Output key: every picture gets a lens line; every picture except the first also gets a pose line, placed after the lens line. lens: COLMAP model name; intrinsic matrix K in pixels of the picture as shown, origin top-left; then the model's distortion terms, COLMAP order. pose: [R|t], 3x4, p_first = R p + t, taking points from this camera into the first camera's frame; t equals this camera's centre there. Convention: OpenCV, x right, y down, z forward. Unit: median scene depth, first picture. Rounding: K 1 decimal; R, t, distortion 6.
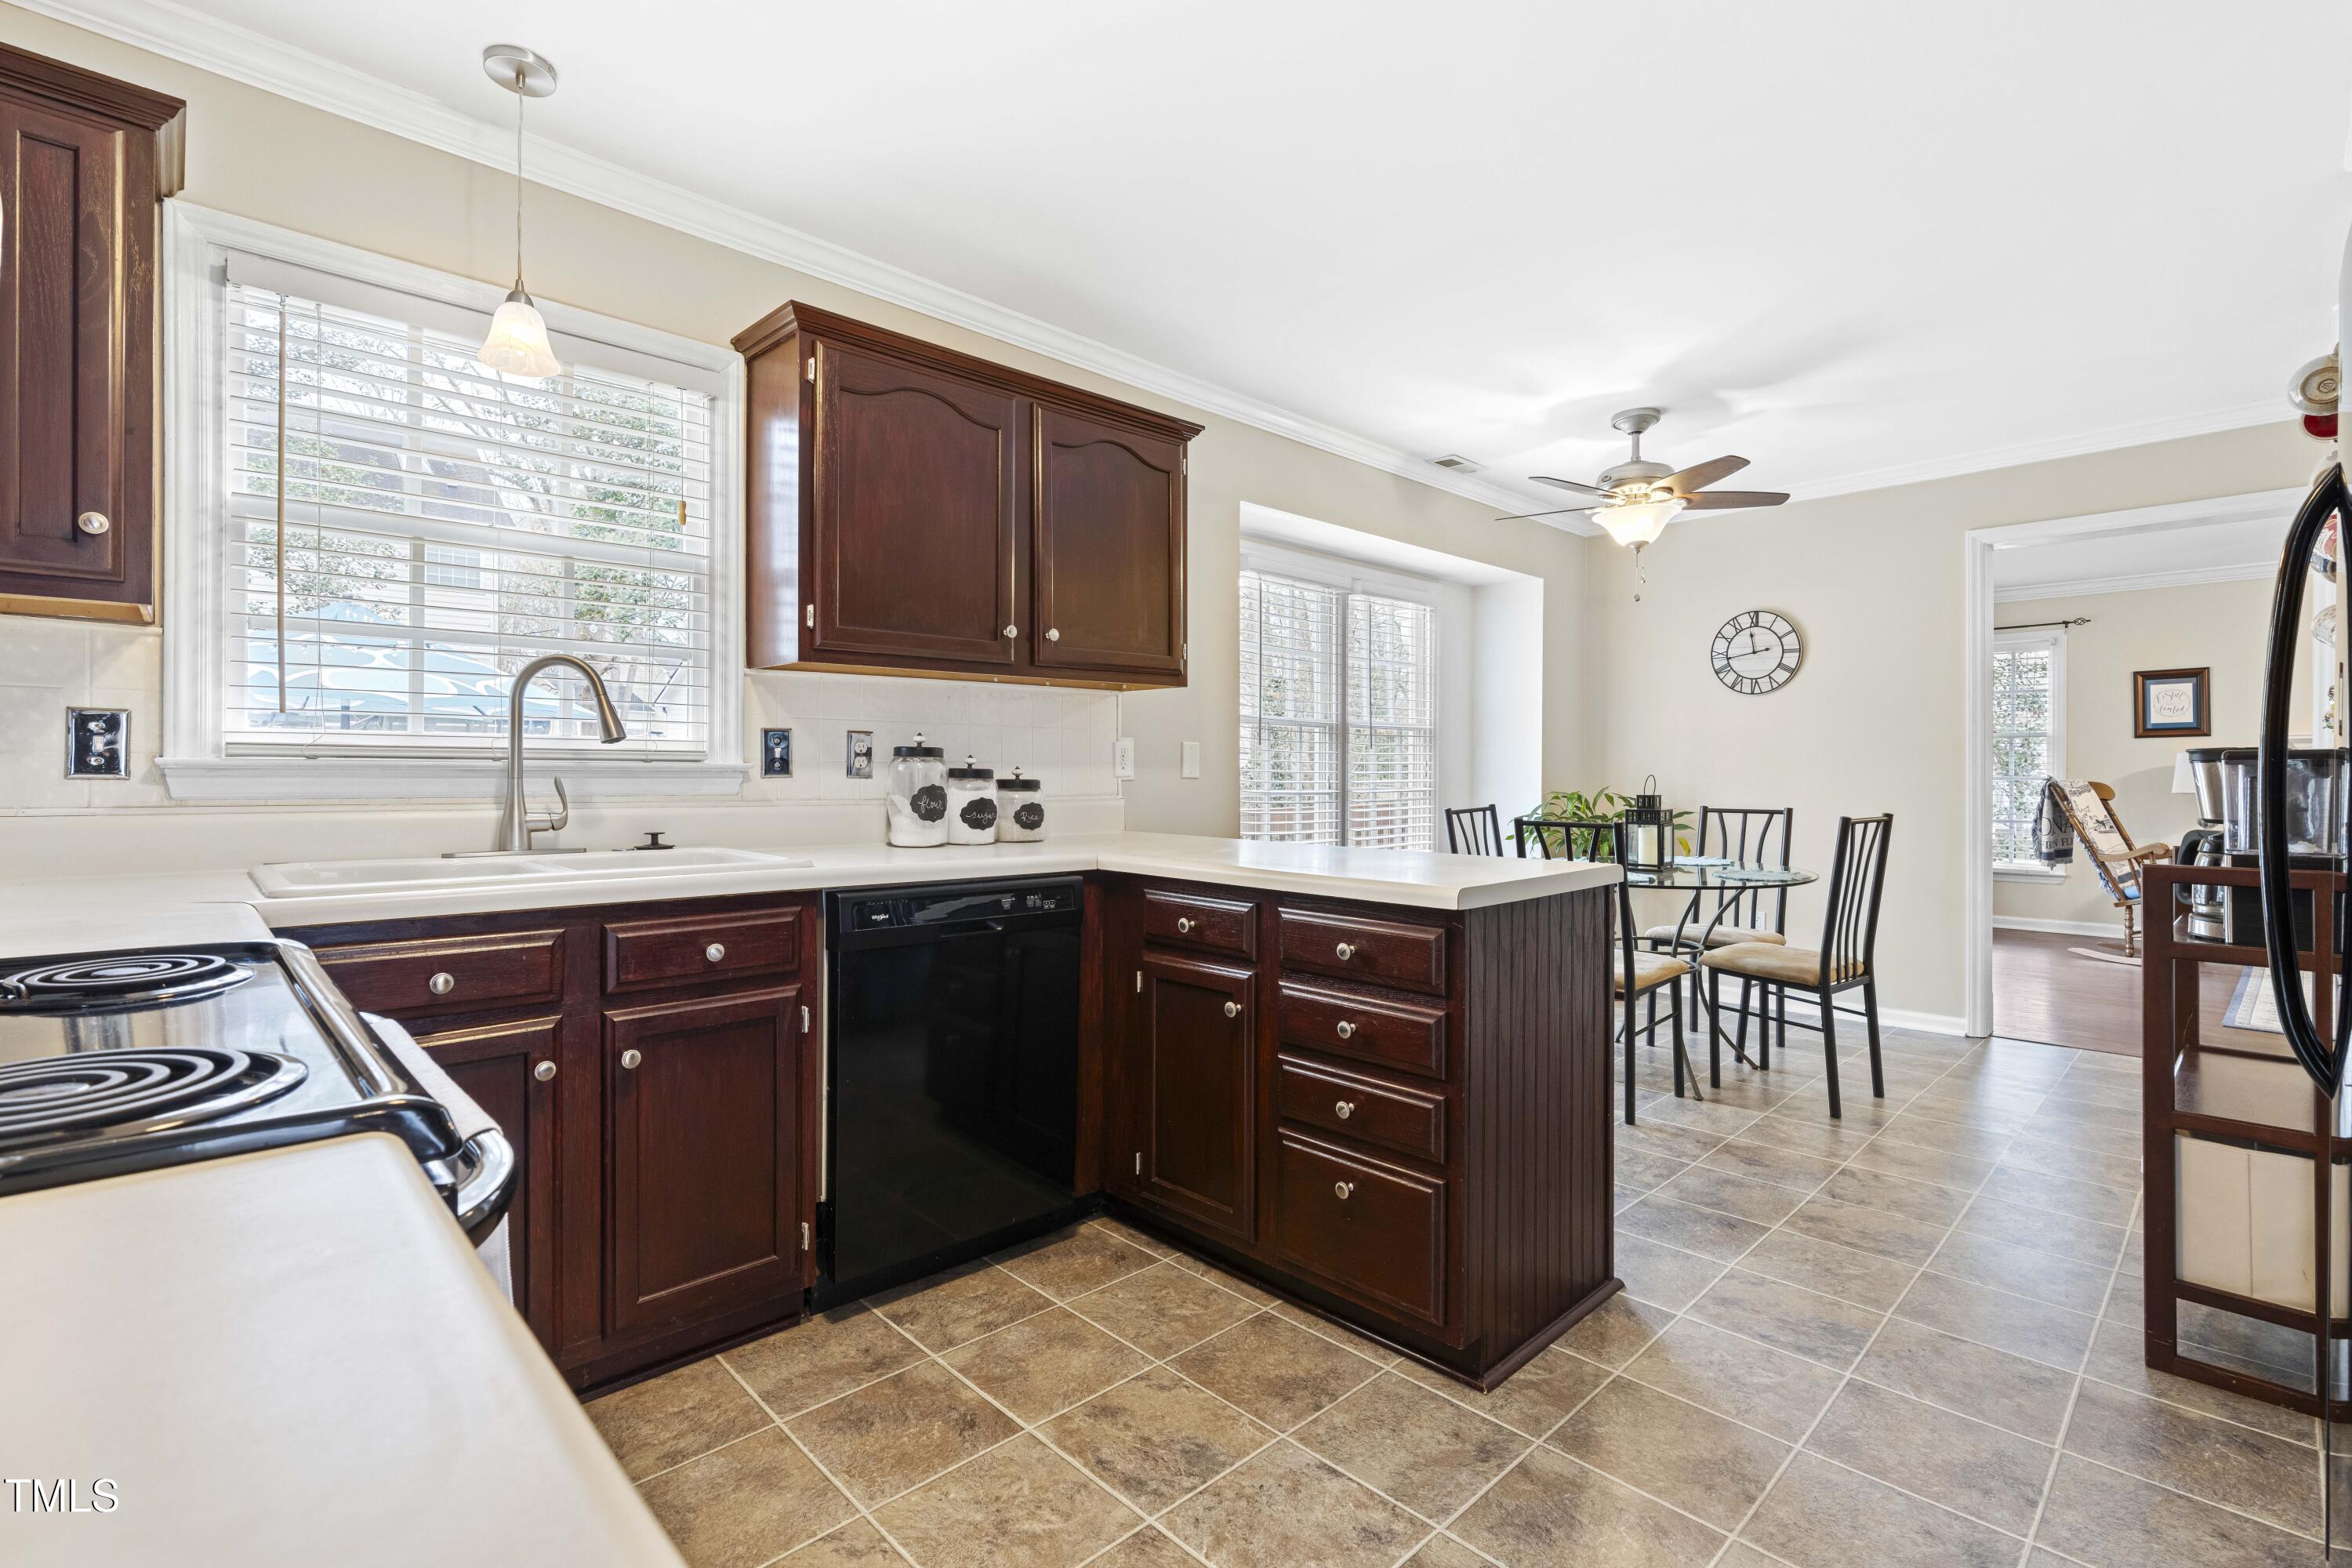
lens RADIAL K [[1065.1, 0, 1183.4], [0, 1065.1, 770.6], [0, 0, 1]] dist [-0.010239, 0.003376]
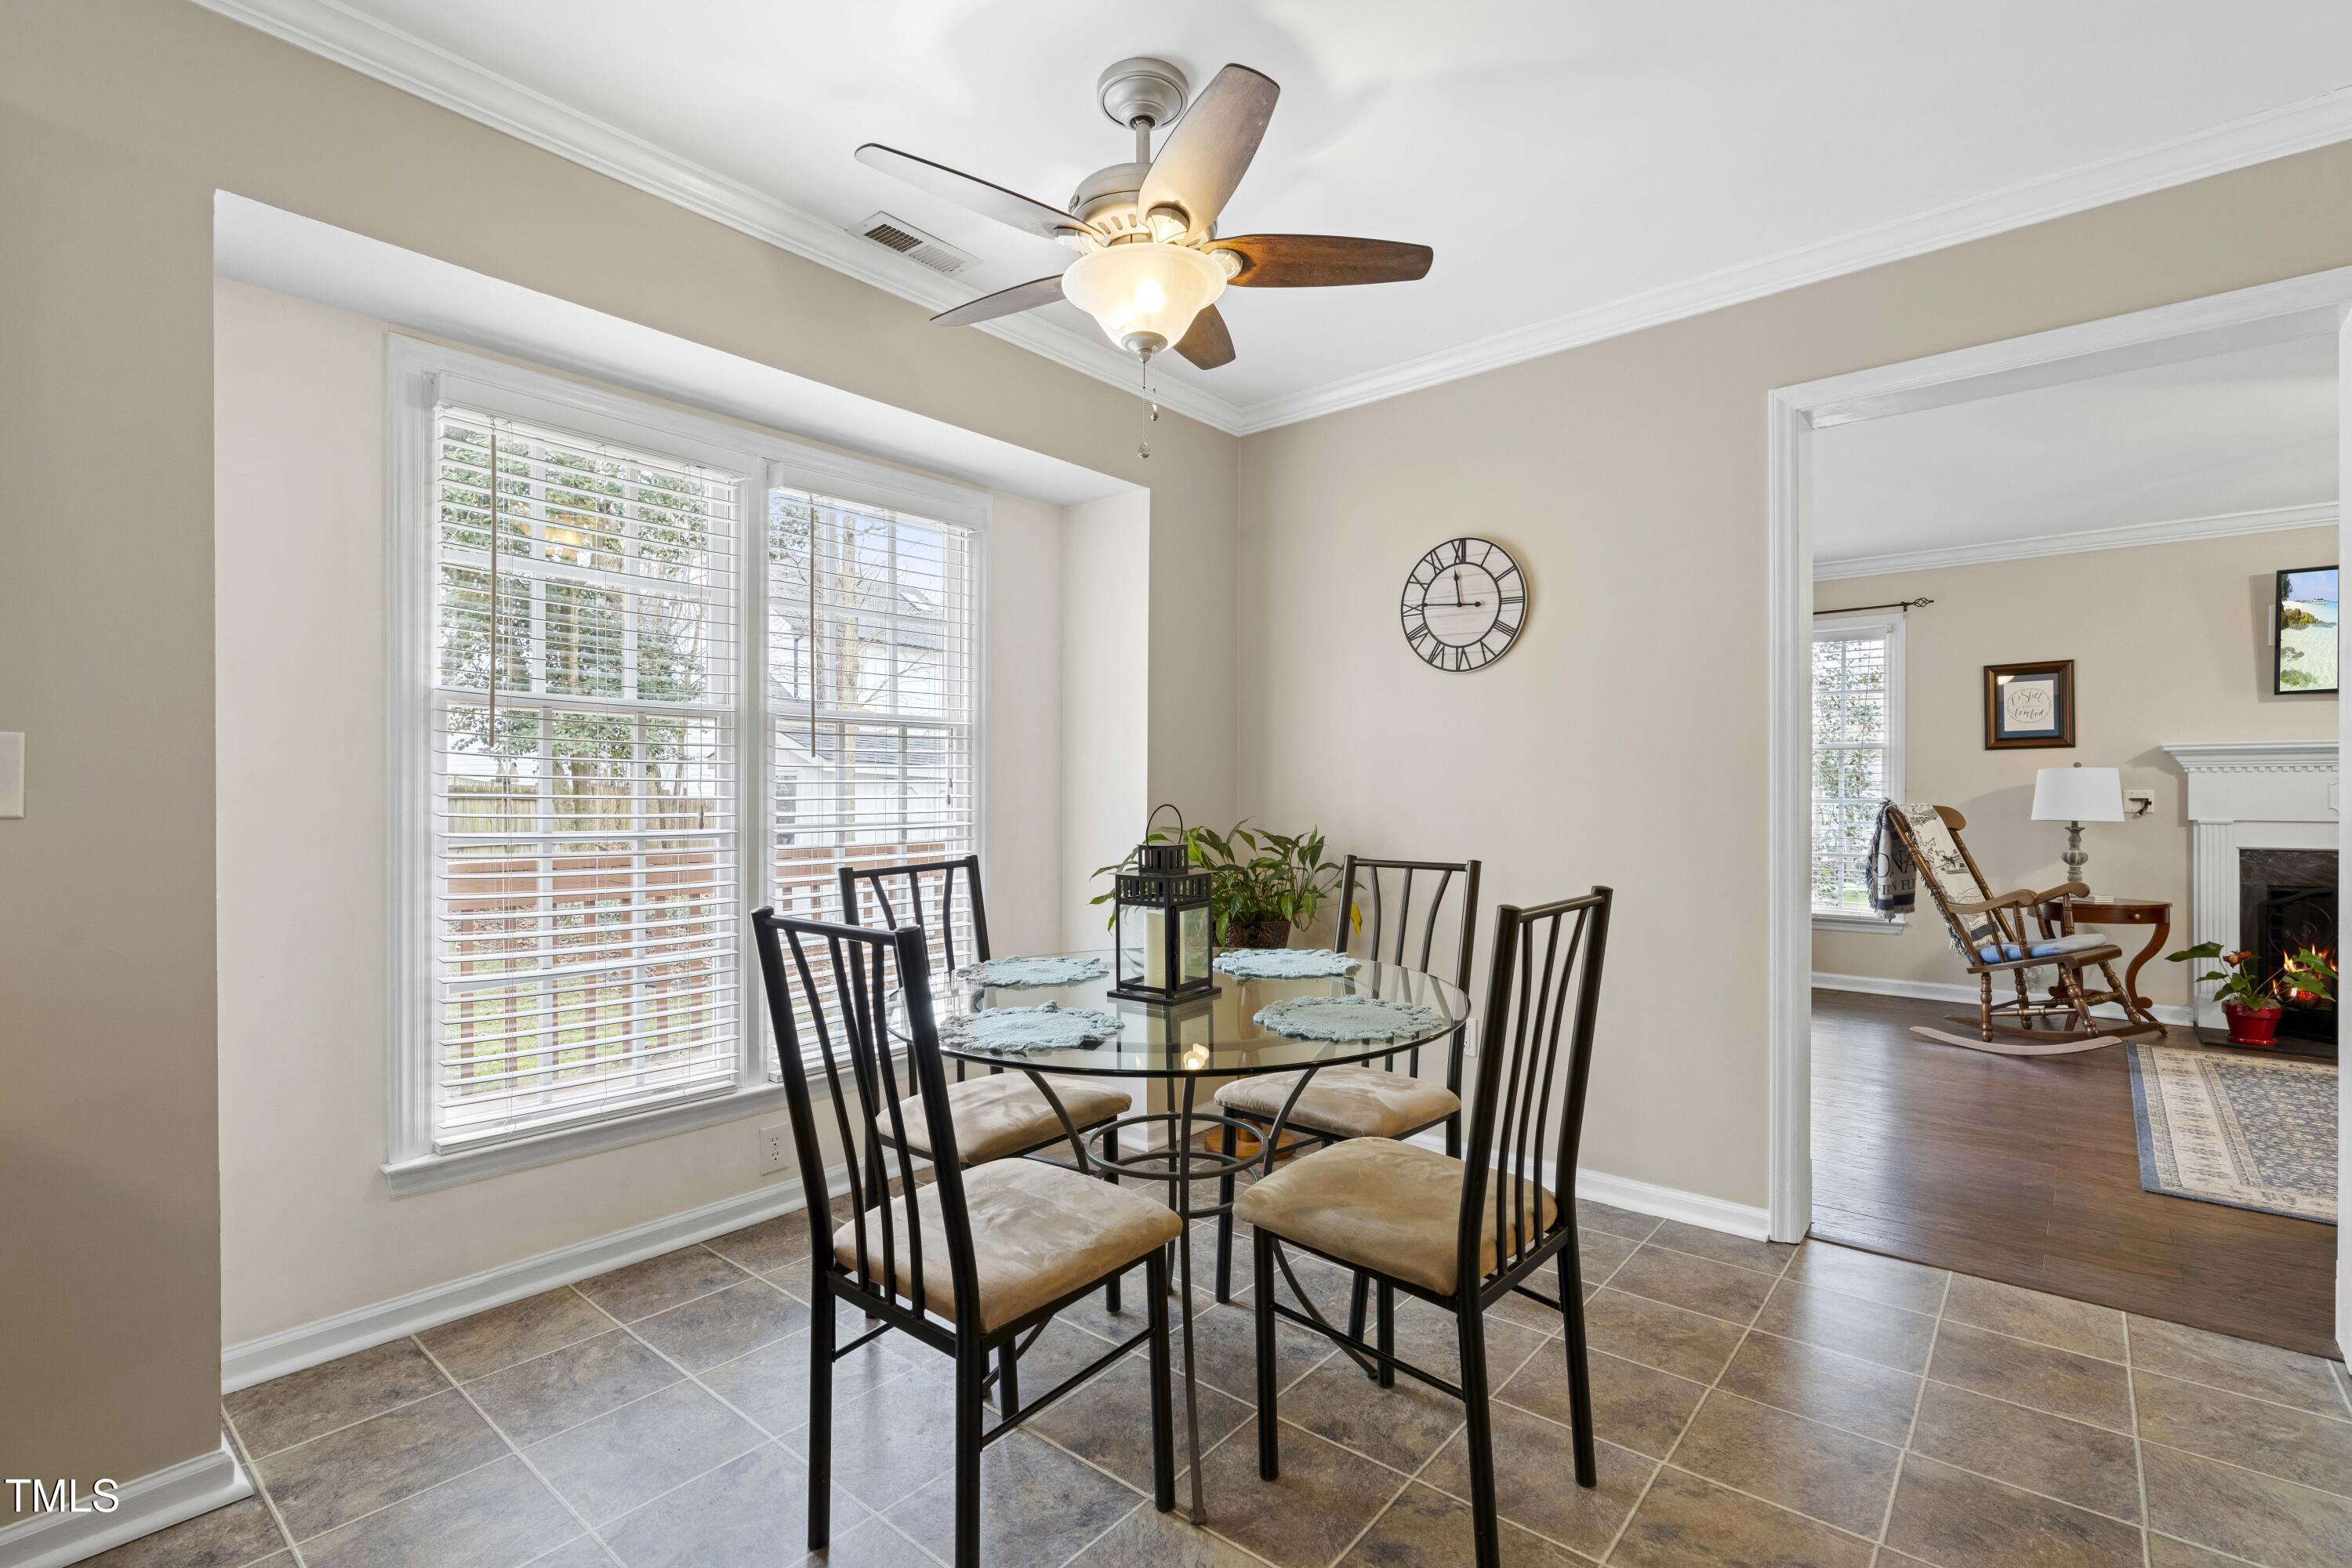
lens RADIAL K [[1065.1, 0, 1186.2], [0, 1065.1, 792.3], [0, 0, 1]] dist [-0.010239, 0.003376]
pose [[0.993864, -0.001028, 0.110604, 0.314302], [0.000710, 0.999996, 0.002911, -0.002531], [-0.110606, -0.002815, 0.993860, 0.402486]]
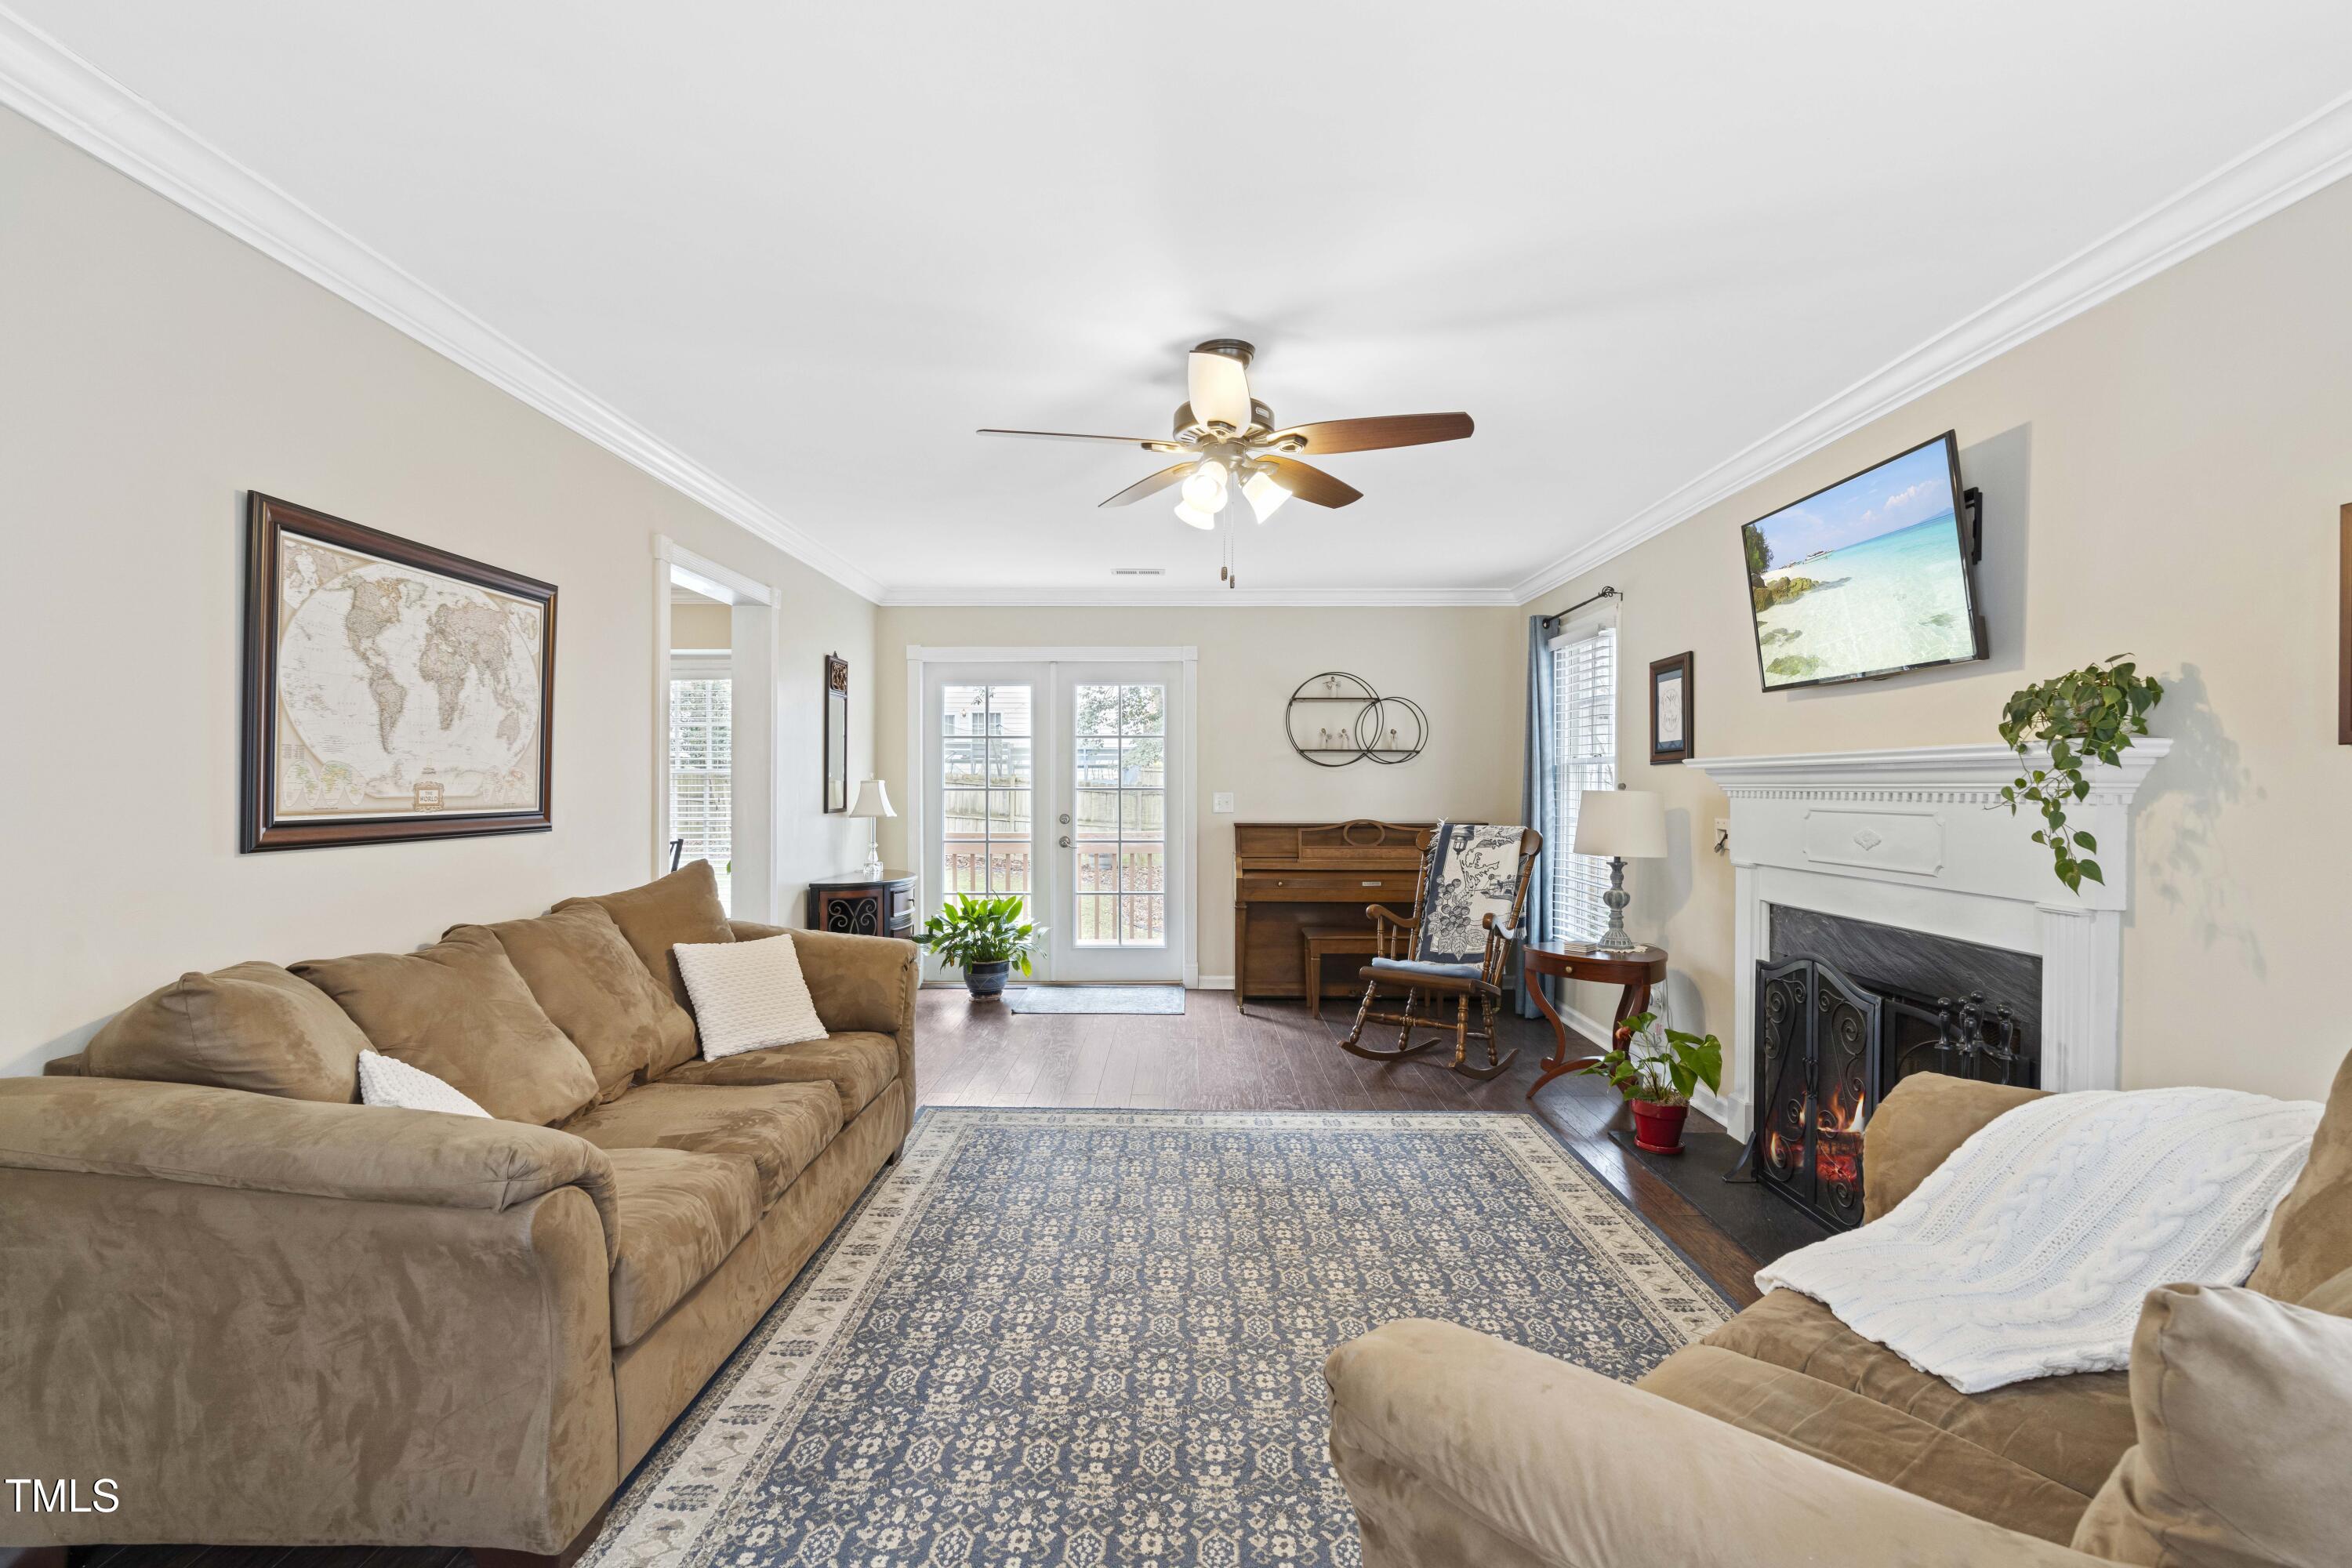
lens RADIAL K [[1065.1, 0, 1188.9], [0, 1065.1, 789.5], [0, 0, 1]] dist [-0.010239, 0.003376]
pose [[0.720848, 0.011180, -0.693003, 1.616897], [-0.003339, 0.999914, 0.012658, -0.033468], [0.693085, -0.006811, 0.720824, 0.469722]]
